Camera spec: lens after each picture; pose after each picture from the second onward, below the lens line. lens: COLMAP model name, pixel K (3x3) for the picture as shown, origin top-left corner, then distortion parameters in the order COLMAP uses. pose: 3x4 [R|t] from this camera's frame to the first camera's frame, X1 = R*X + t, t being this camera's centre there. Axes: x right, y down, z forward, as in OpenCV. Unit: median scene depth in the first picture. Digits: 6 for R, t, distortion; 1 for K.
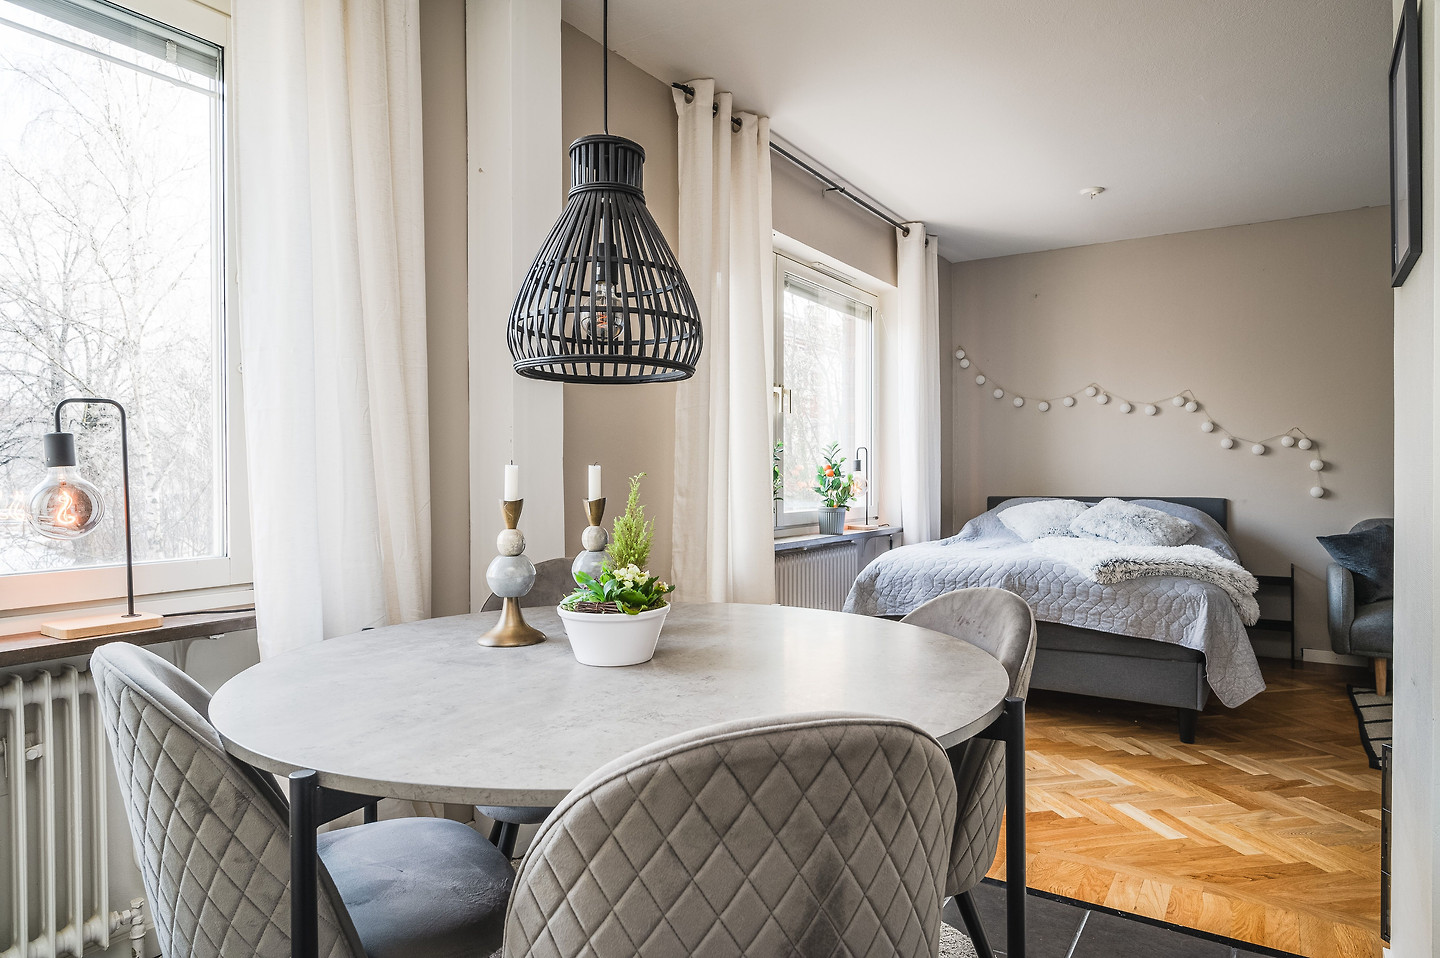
lens RADIAL K [[863.1, 0, 732.2], [0, 863.1, 477.4], [0, 0, 1]] dist [-0.002640, 0.000121]
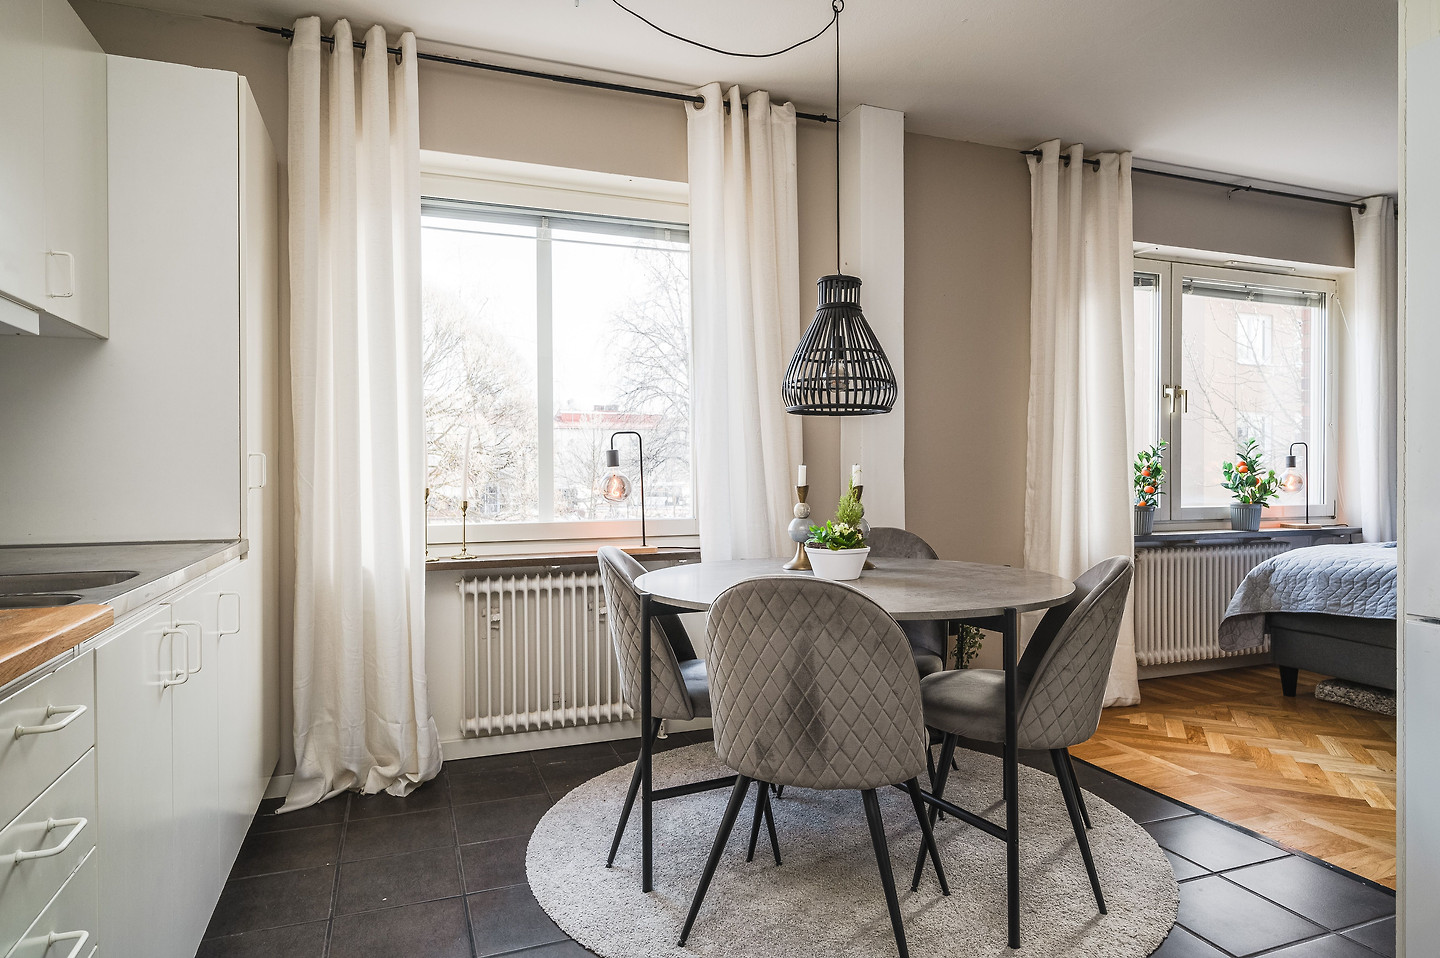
lens RADIAL K [[863.1, 0, 732.2], [0, 863.1, 477.4], [0, 0, 1]] dist [-0.002640, 0.000121]
pose [[0.812971, 0.005290, -0.582280, 0.309643], [-0.002448, 0.999981, 0.005667, -0.000047], [0.582299, -0.003182, 0.812968, -0.232796]]
